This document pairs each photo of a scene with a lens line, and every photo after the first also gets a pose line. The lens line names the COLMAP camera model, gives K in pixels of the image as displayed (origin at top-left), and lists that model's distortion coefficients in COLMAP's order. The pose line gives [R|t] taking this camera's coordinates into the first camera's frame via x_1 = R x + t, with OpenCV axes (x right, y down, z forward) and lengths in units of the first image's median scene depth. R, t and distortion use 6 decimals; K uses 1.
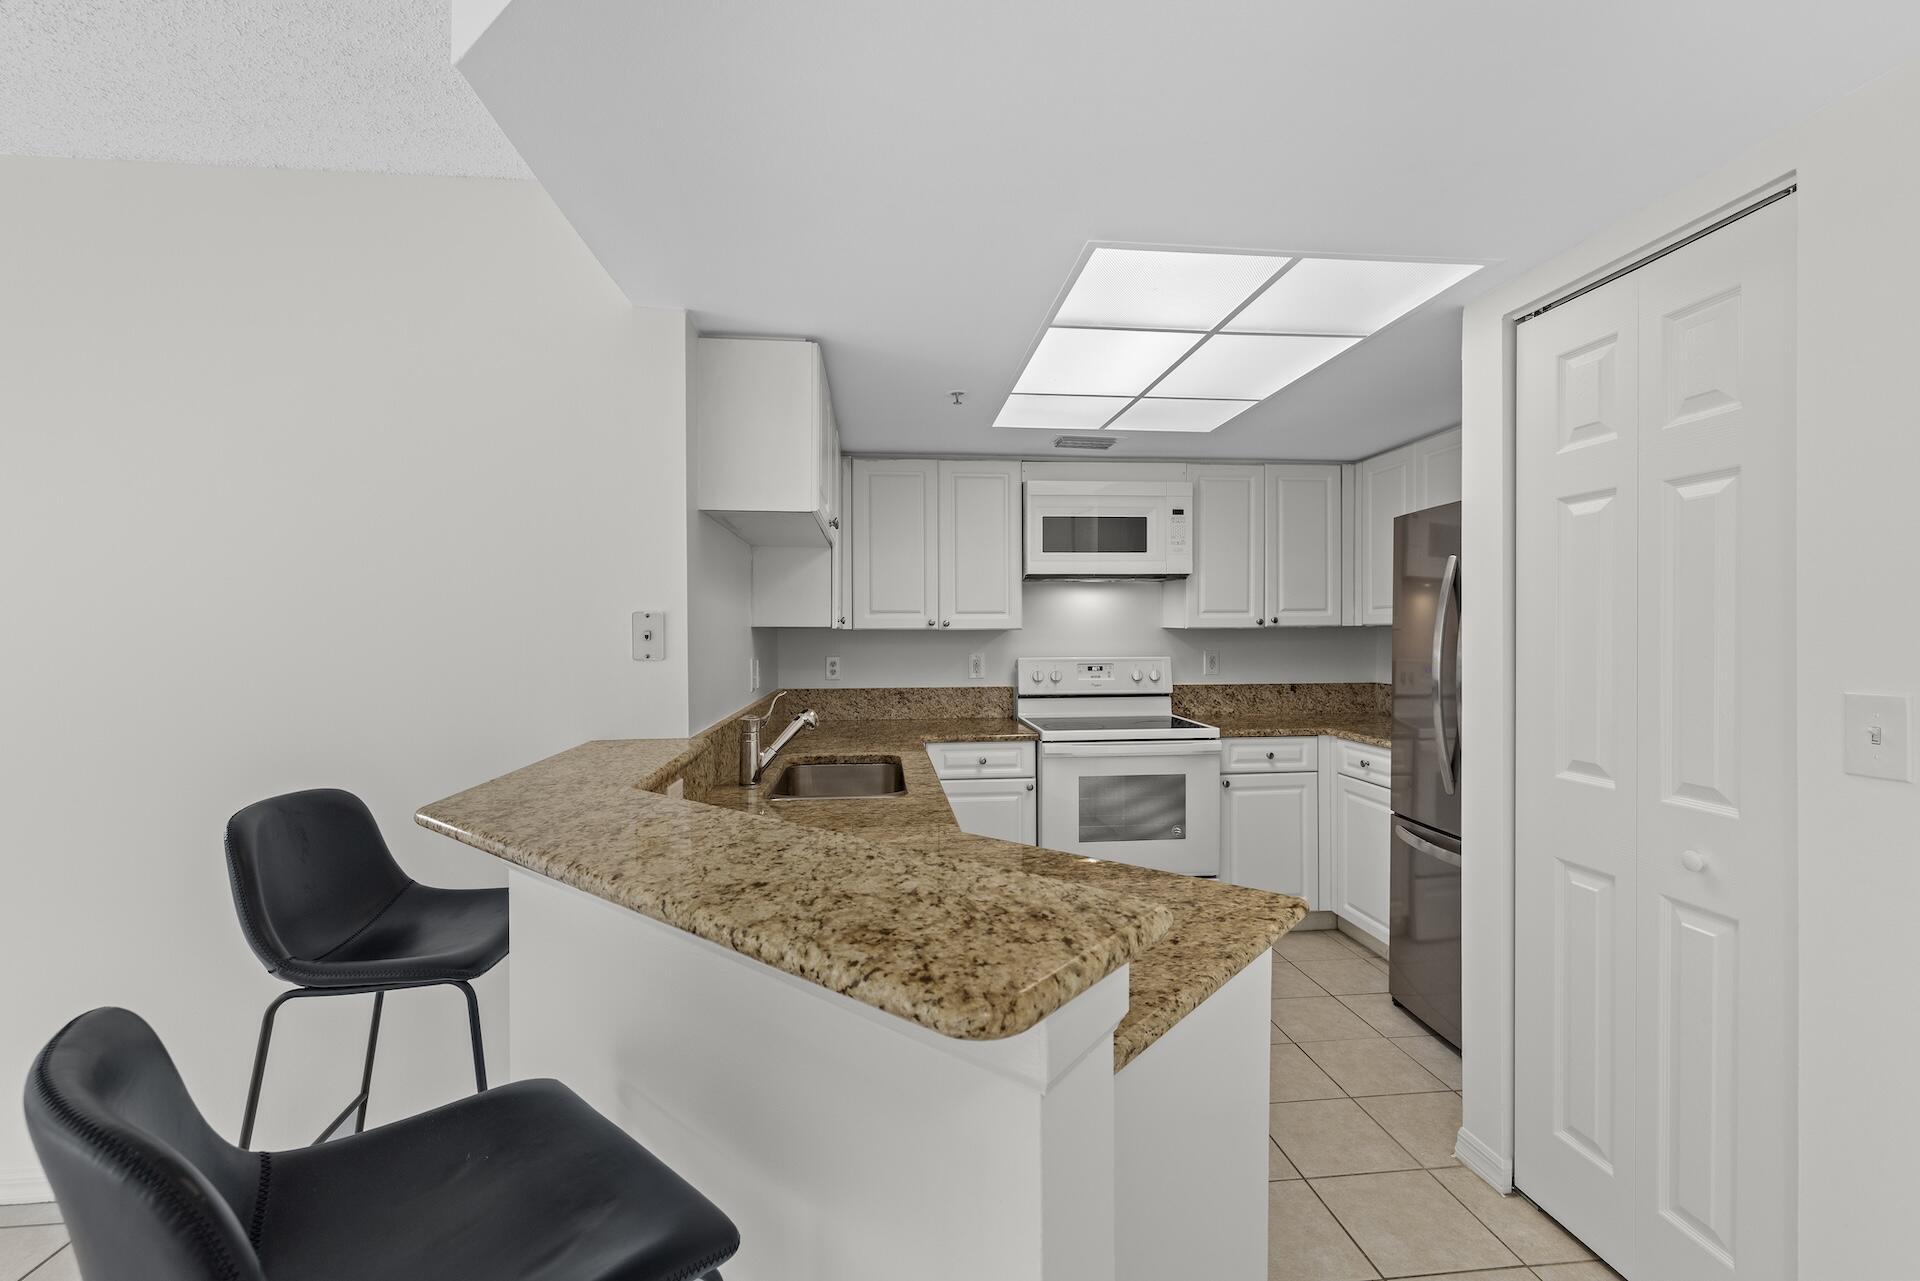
lens RADIAL K [[823.6, 0, 953.0], [0, 823.6, 632.8], [0, 0, 1]] dist [0.000198, -0.000219]
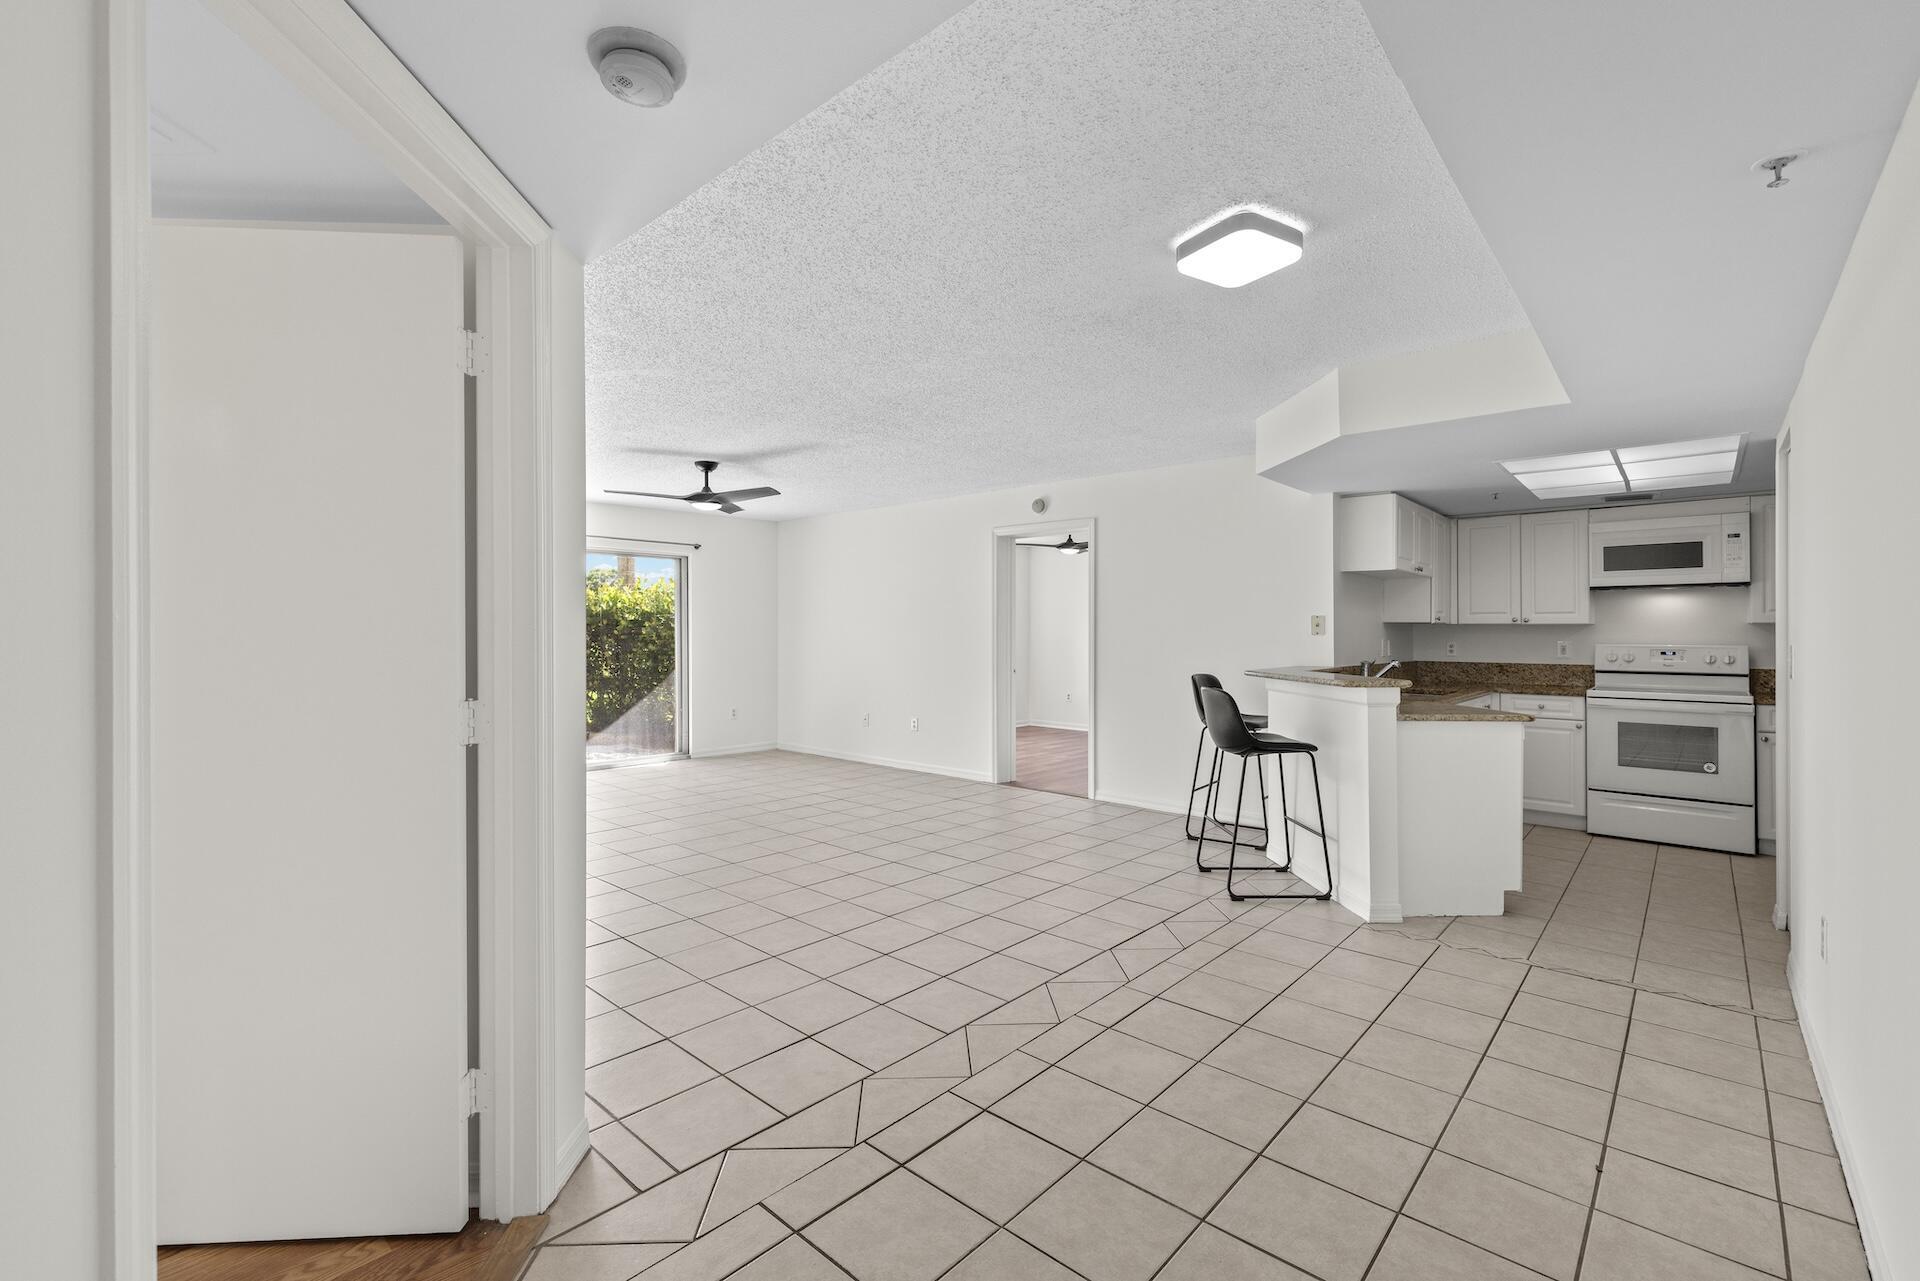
lens RADIAL K [[823.6, 0, 953.0], [0, 823.6, 632.8], [0, 0, 1]] dist [0.000198, -0.000219]
pose [[0.678839, 0.007043, -0.734253, 0.394375], [-0.007486, 0.999968, 0.002670, 0.016287], [0.734249, 0.003685, 0.678871, -0.830405]]
